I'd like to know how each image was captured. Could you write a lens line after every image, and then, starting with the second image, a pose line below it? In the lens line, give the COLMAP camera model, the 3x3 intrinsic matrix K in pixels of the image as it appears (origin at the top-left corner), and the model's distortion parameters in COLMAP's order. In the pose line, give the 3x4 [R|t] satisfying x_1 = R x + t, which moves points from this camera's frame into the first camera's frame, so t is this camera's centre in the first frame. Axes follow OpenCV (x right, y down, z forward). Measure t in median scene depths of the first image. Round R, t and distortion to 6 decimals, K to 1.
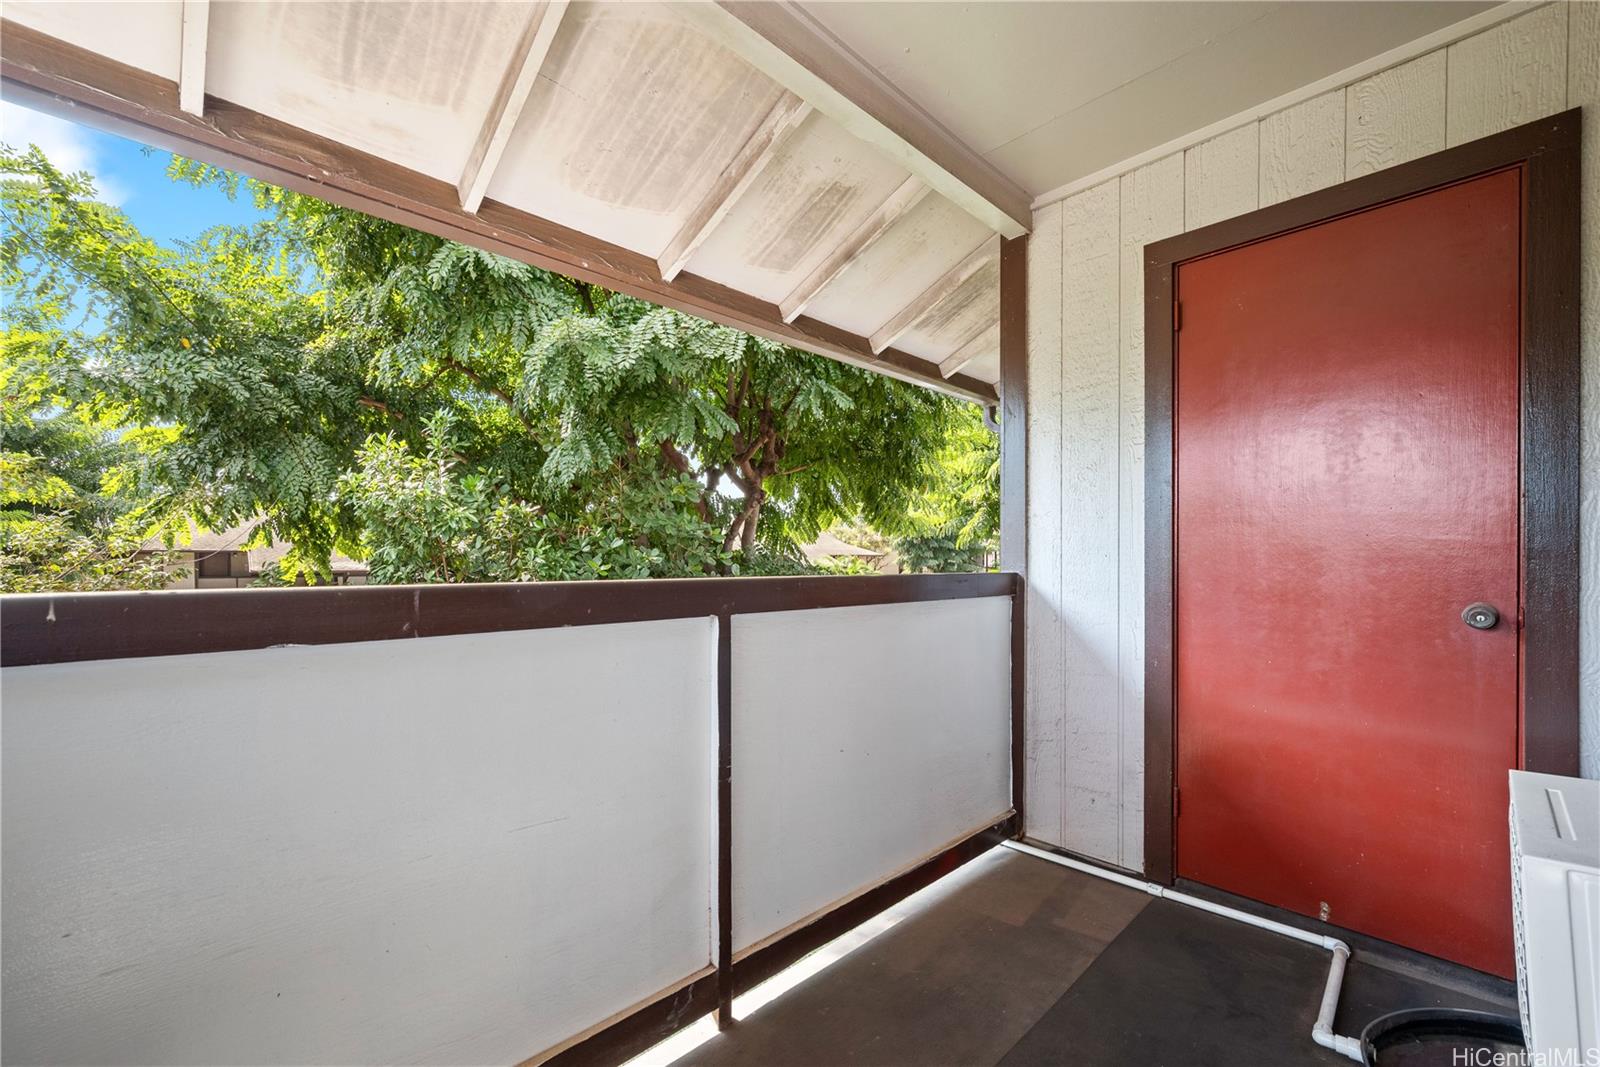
lens RADIAL K [[664.7, 0, 803.3], [0, 664.7, 566.5], [0, 0, 1]] dist [-0.000442, -0.000259]
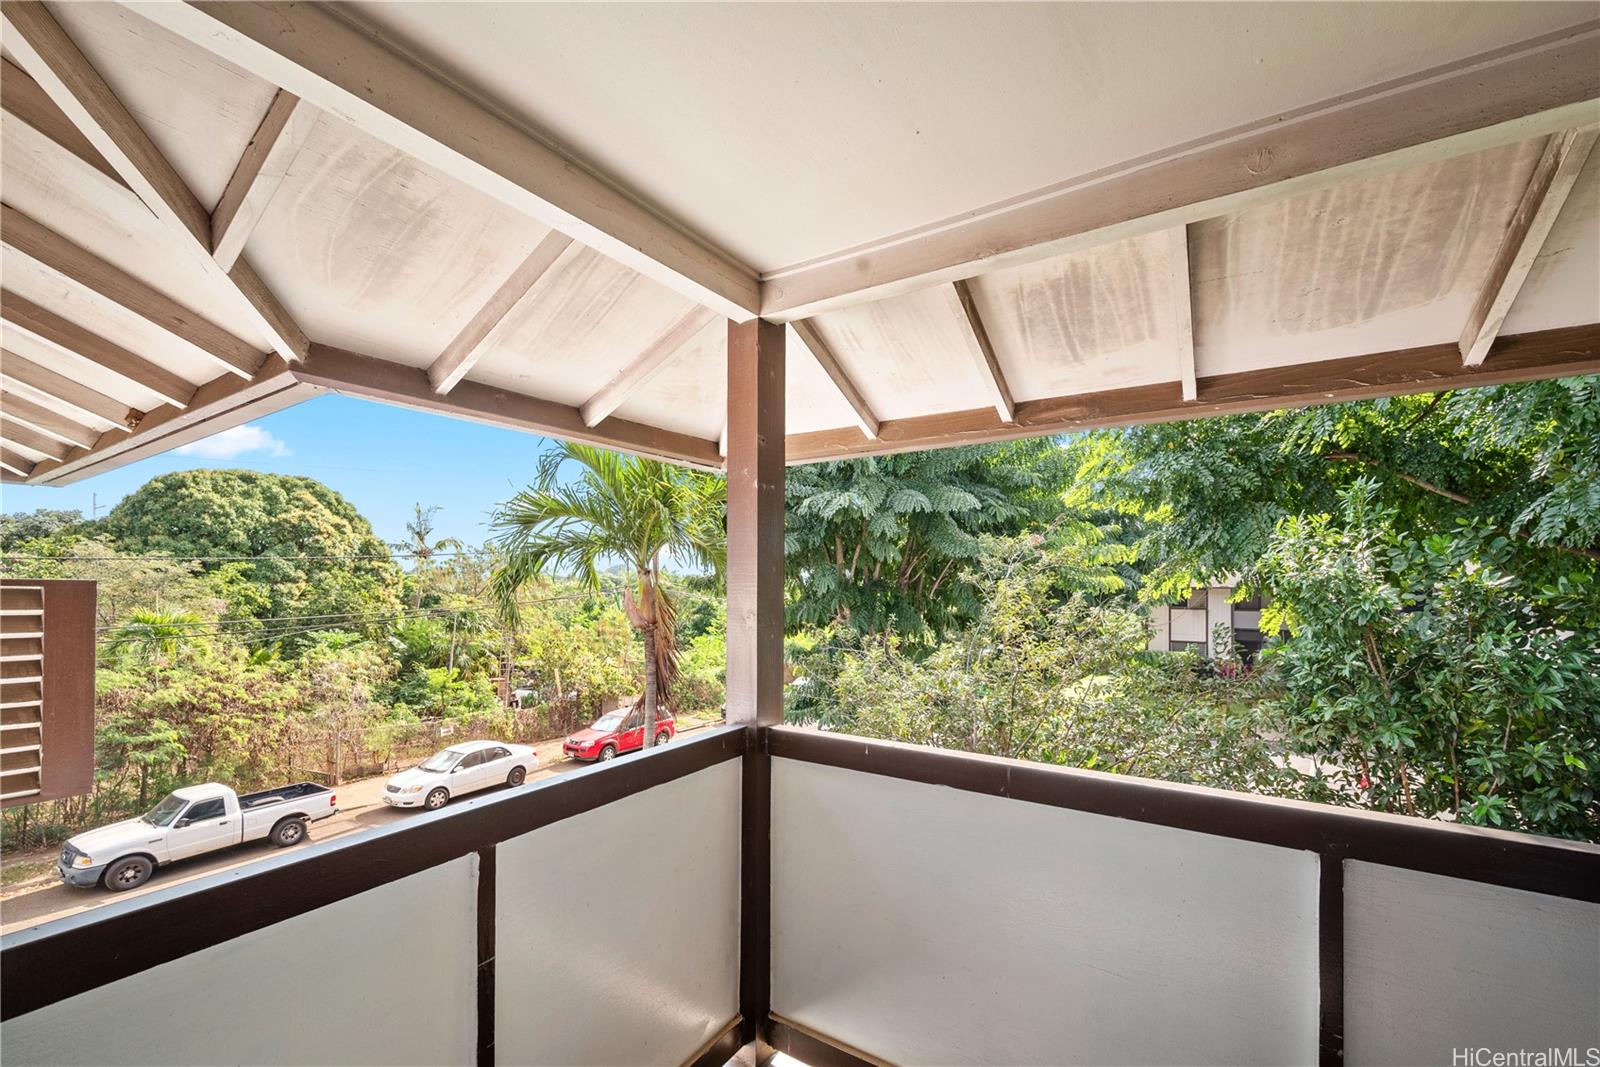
lens RADIAL K [[664.7, 0, 803.3], [0, 664.7, 566.5], [0, 0, 1]] dist [-0.000442, -0.000259]
pose [[0.227026, -0.020867, -0.973665, 0.174220], [-0.013600, 0.999605, -0.024594, -0.081941], [0.973794, 0.018826, 0.226652, 0.040207]]
